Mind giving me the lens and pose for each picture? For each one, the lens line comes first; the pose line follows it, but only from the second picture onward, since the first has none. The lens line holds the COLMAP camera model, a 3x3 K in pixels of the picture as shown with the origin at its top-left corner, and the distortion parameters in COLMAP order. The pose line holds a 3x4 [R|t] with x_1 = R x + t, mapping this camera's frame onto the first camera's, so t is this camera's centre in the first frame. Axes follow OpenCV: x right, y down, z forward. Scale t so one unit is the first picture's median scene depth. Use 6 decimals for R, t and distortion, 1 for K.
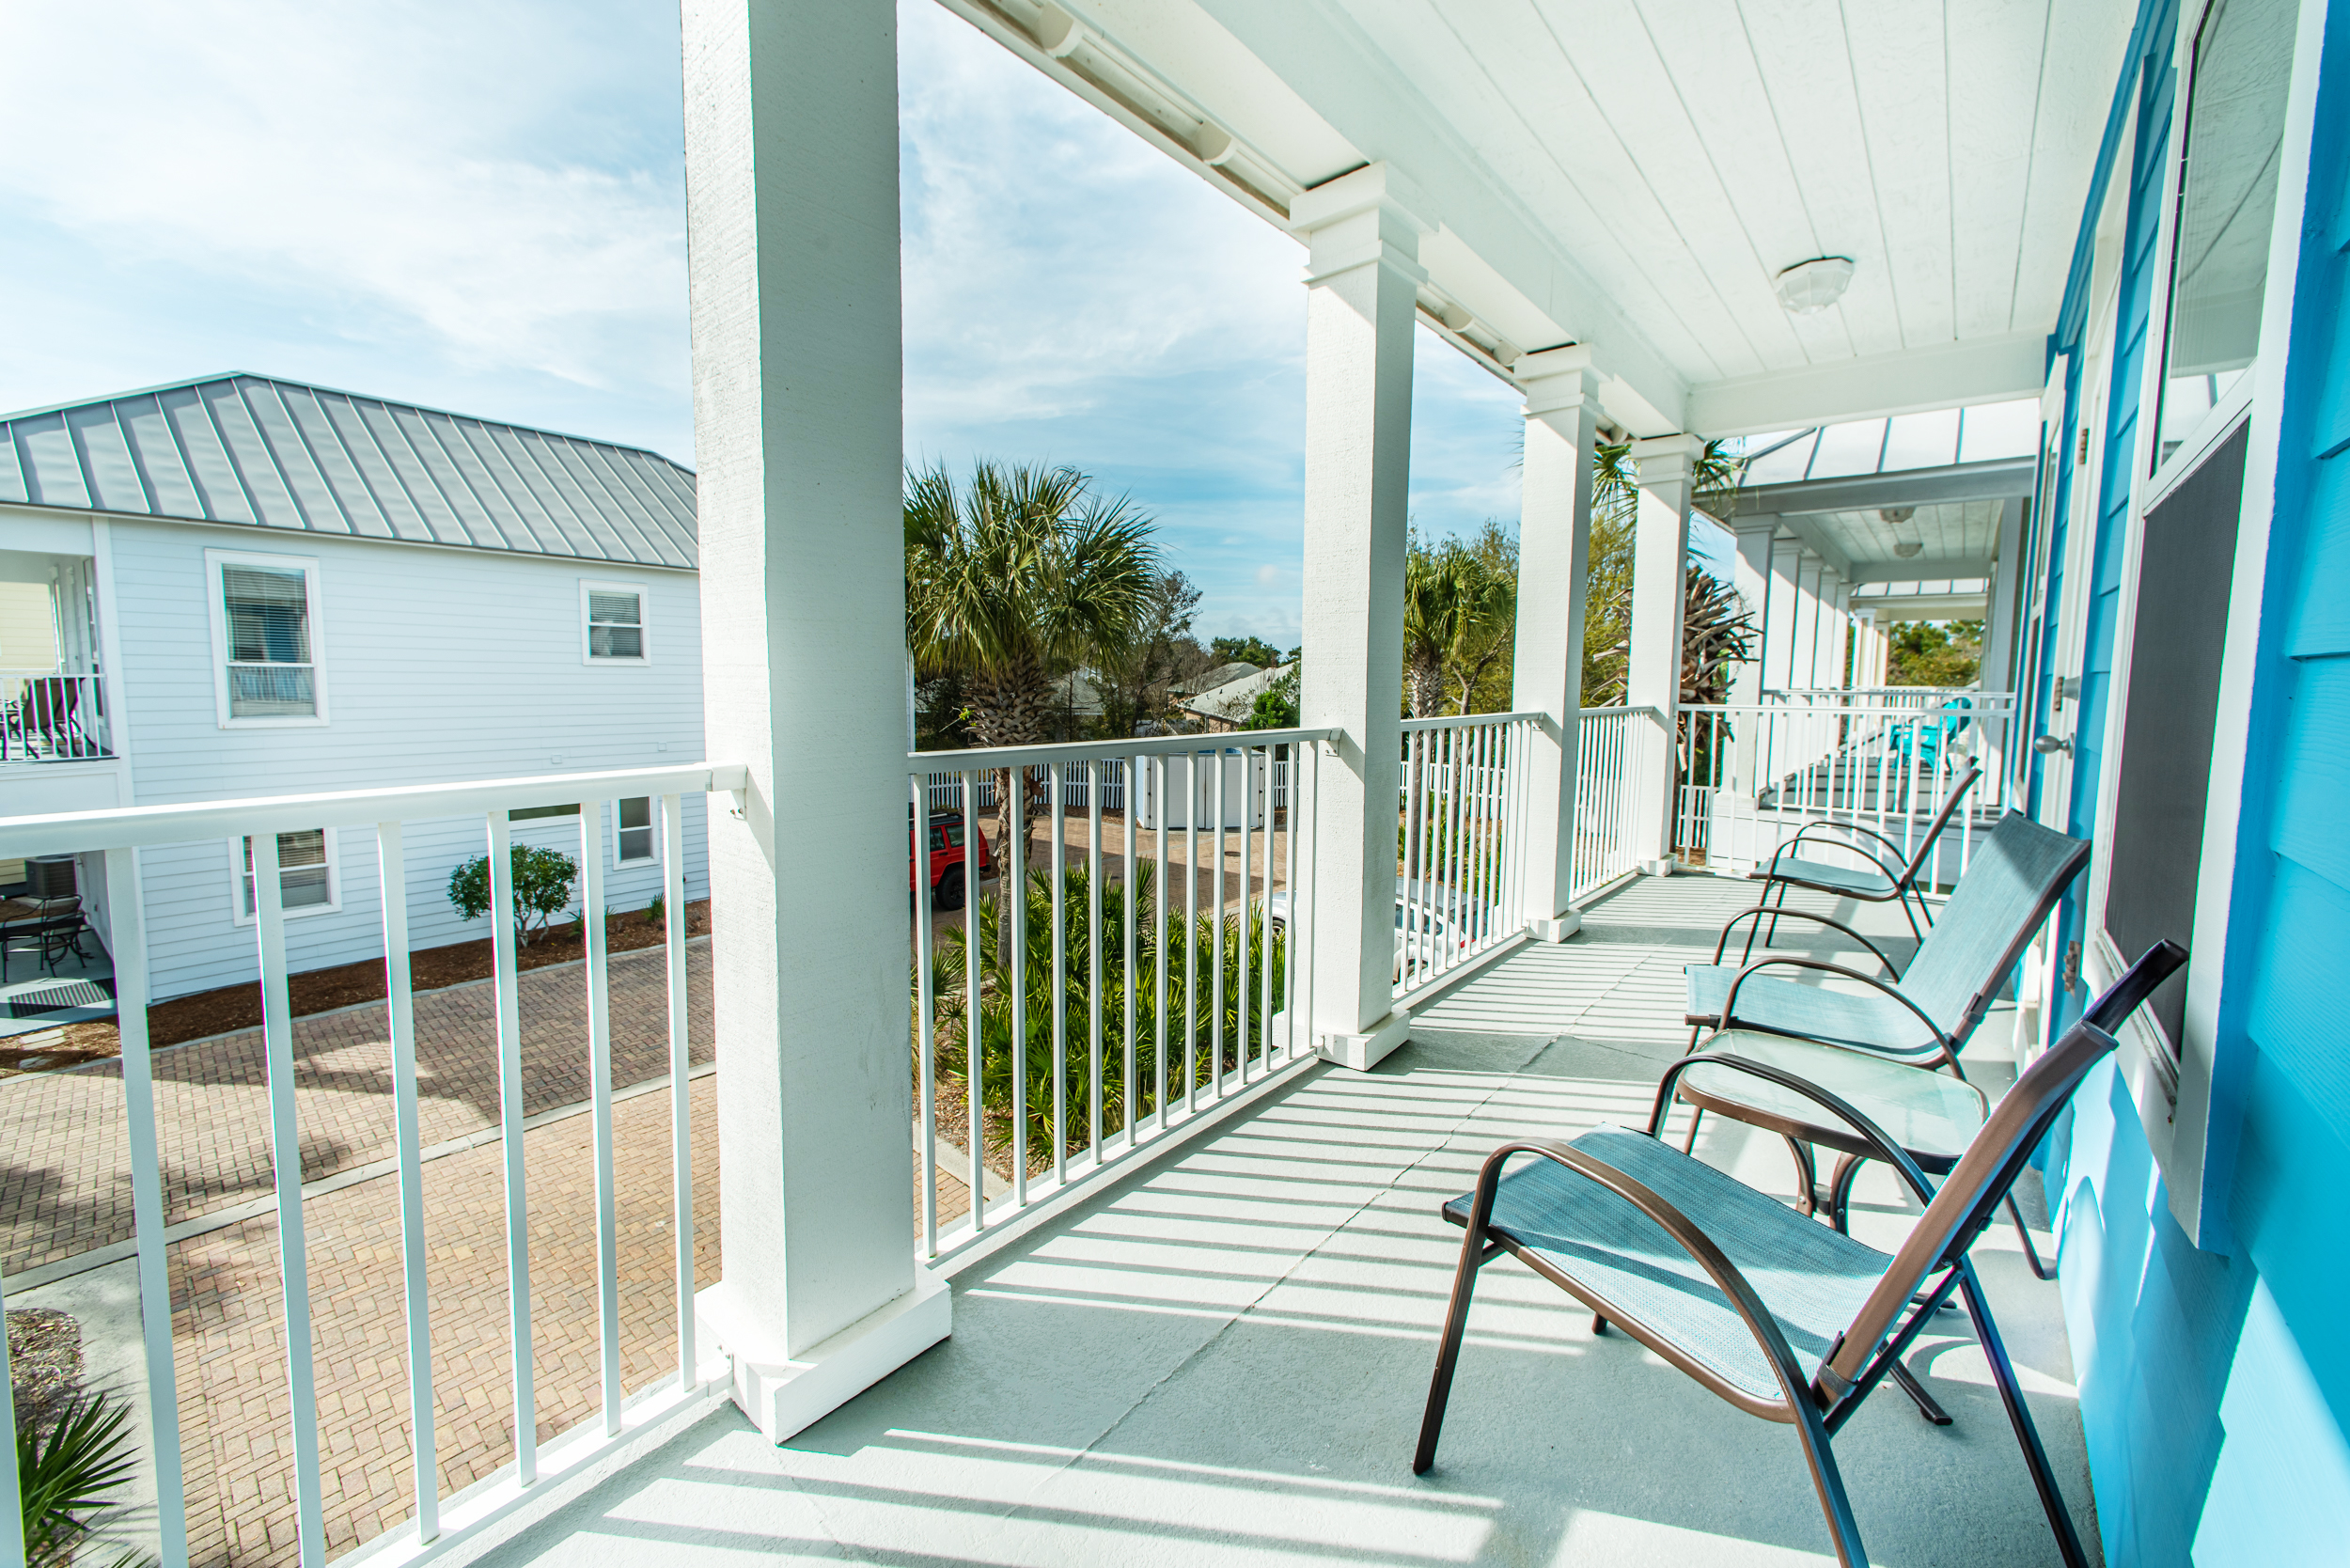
lens RADIAL K [[984.5, 0, 1176.9], [0, 984.5, 757.9], [0, 0, 1]] dist [0.000537, 0.000147]
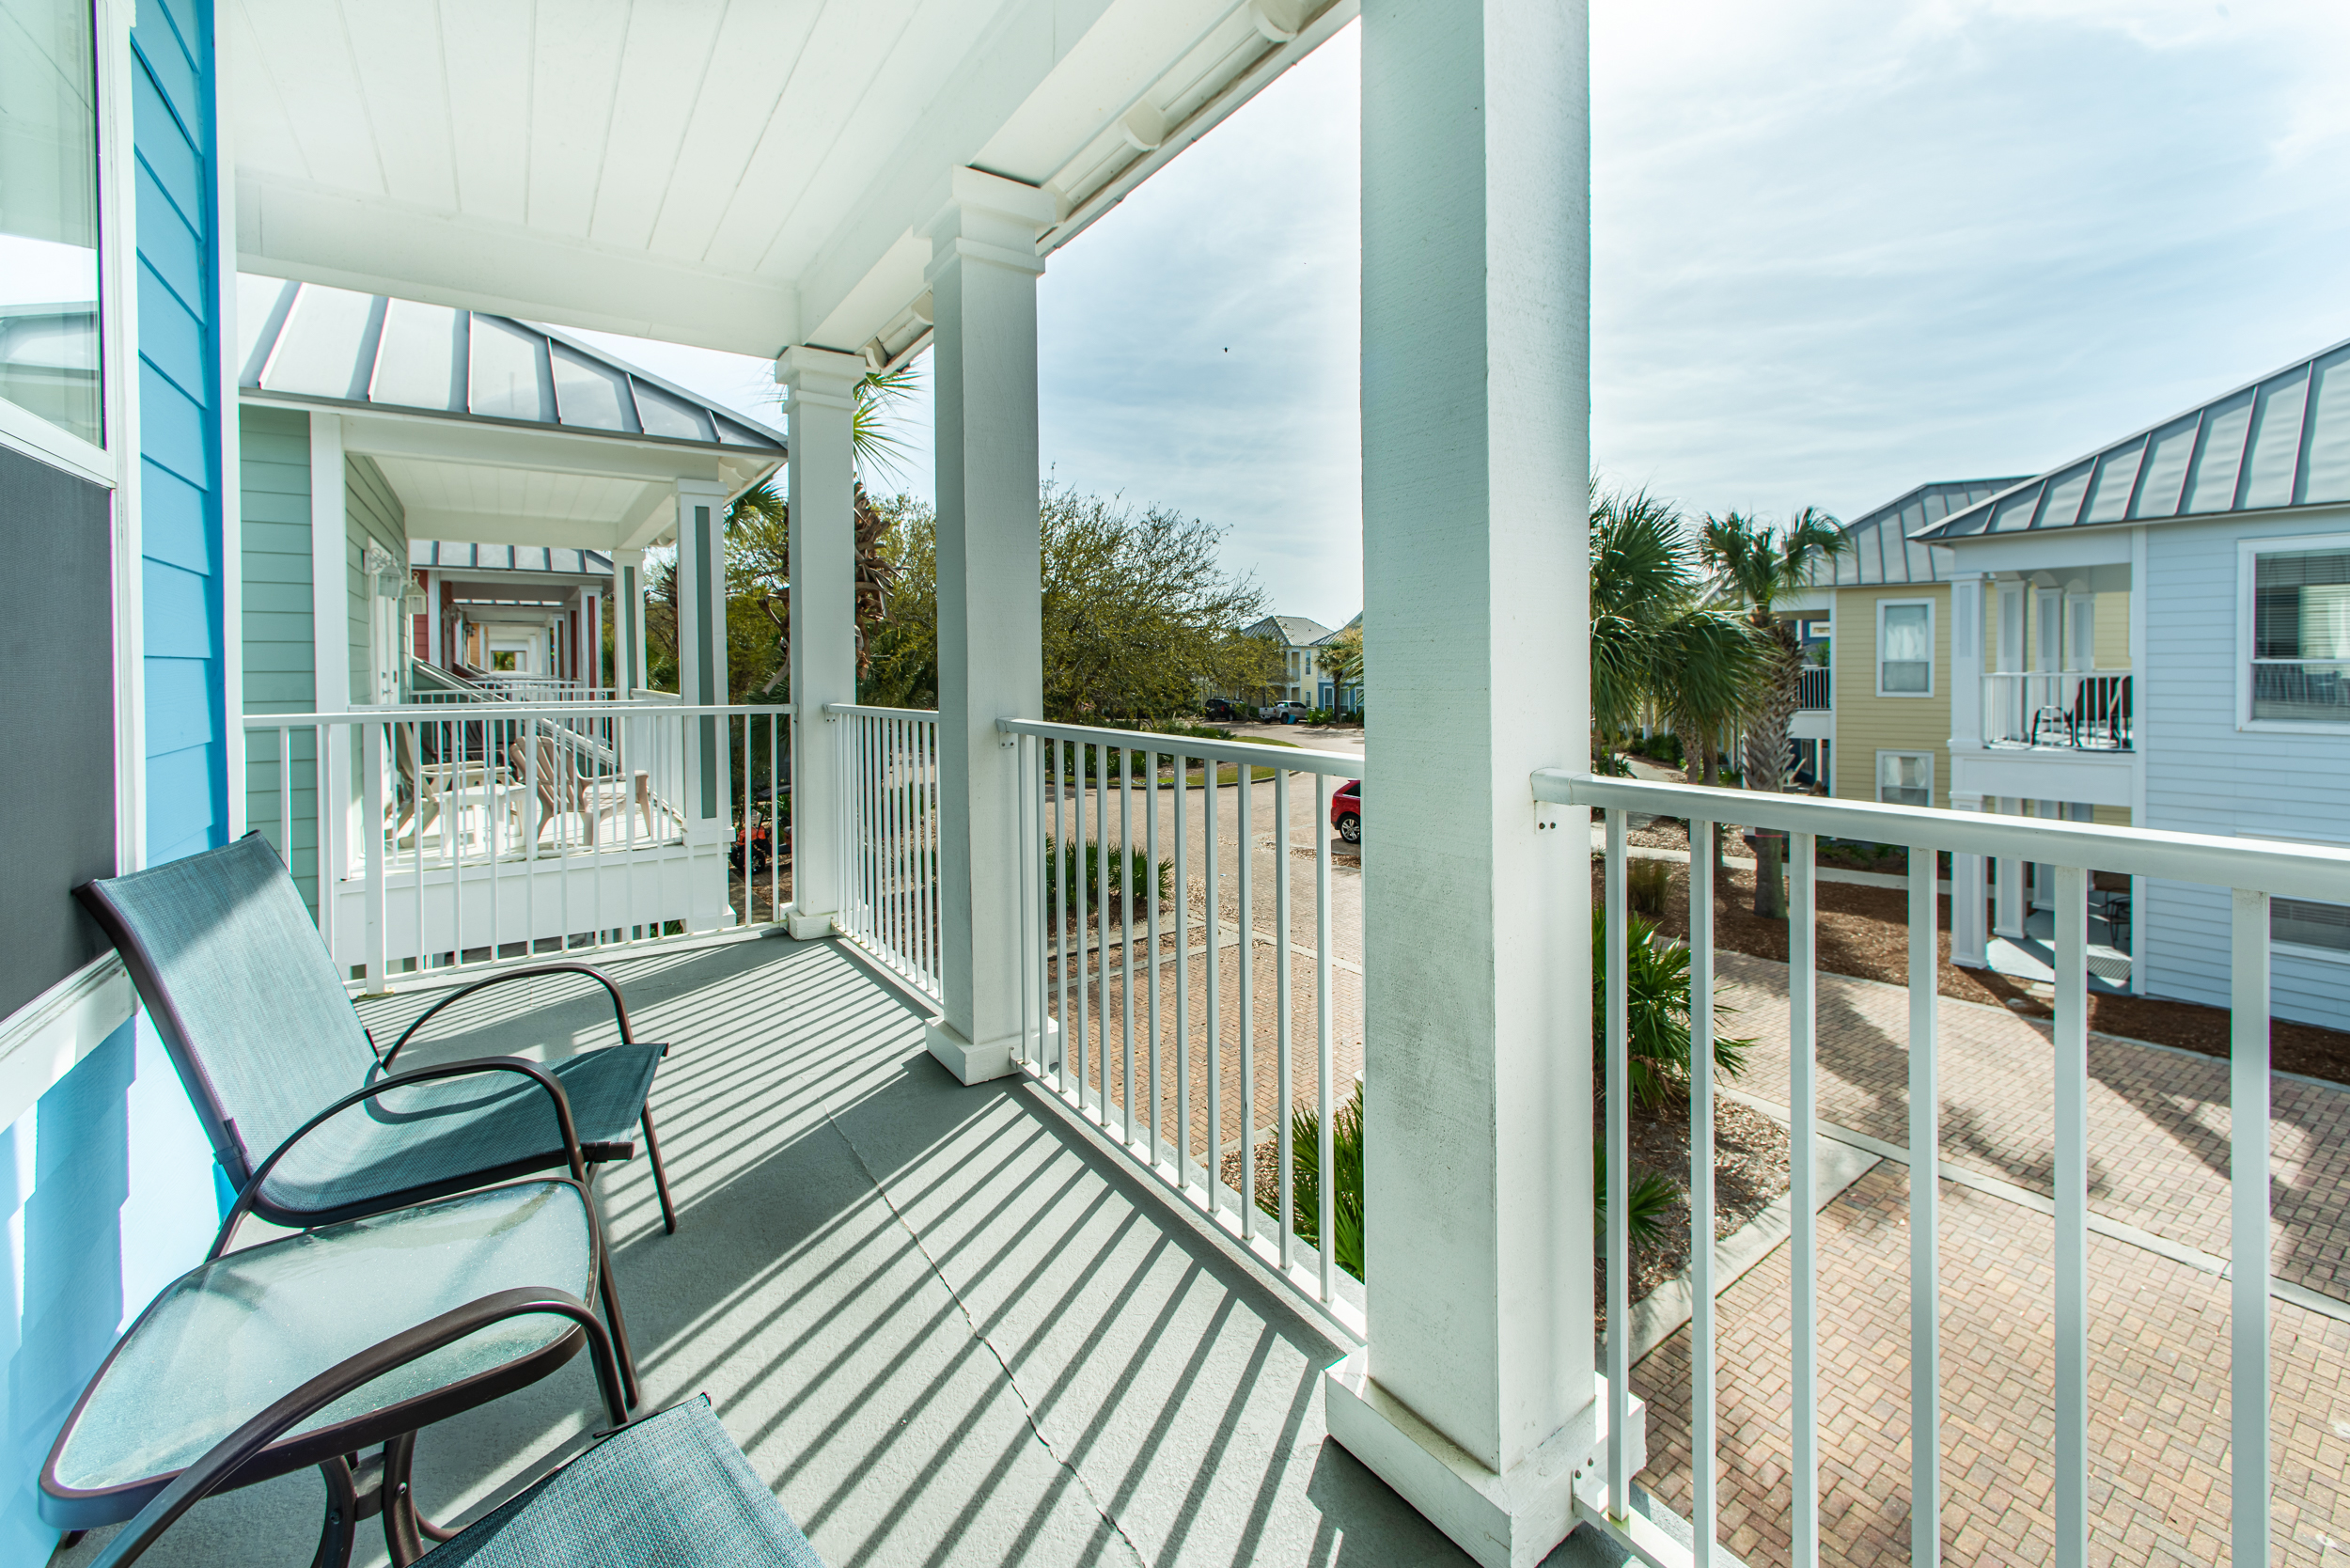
lens RADIAL K [[973.6, 0, 1180.4], [0, 973.6, 677.9], [0, 0, 1]] dist [0.000432, 0.000445]
pose [[-0.283988, 0.001841, -0.958826, 0.204742], [-0.082855, 0.996211, 0.026453, -0.021201], [0.955241, 0.086955, -0.282759, 0.307346]]
